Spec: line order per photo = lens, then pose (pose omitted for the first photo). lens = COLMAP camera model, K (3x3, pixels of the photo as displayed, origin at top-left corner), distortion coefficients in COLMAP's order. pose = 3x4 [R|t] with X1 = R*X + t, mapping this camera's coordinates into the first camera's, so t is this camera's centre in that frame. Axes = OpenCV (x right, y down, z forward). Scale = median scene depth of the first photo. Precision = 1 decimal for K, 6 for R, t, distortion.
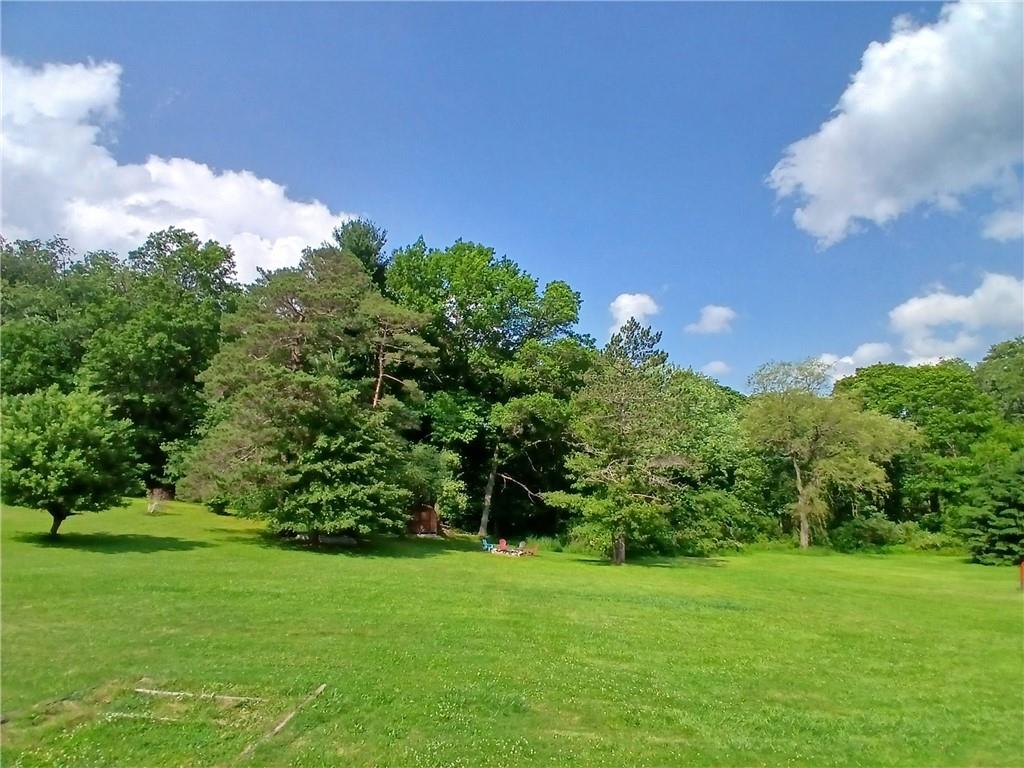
lens RADIAL K [[512.9, 0, 517.9], [0, 512.9, 389.4], [0, 0, 1]] dist [0.006399, -0.046566]
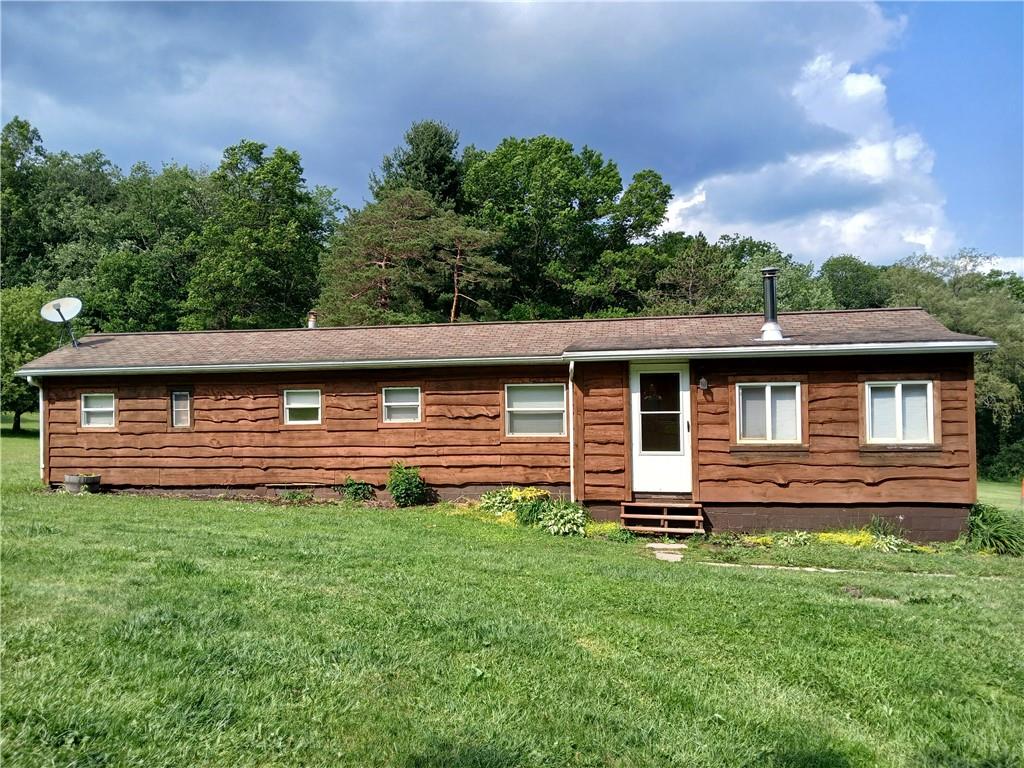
lens RADIAL K [[792.8, 0, 506.4], [0, 792.8, 384.5], [0, 0, 1]] dist [0.109121, -0.219580]
pose [[0.977386, -0.002767, -0.211447, 0.170087], [0.037568, 0.986280, 0.160748, -0.104325], [0.208101, -0.165056, 0.964080, -0.560152]]
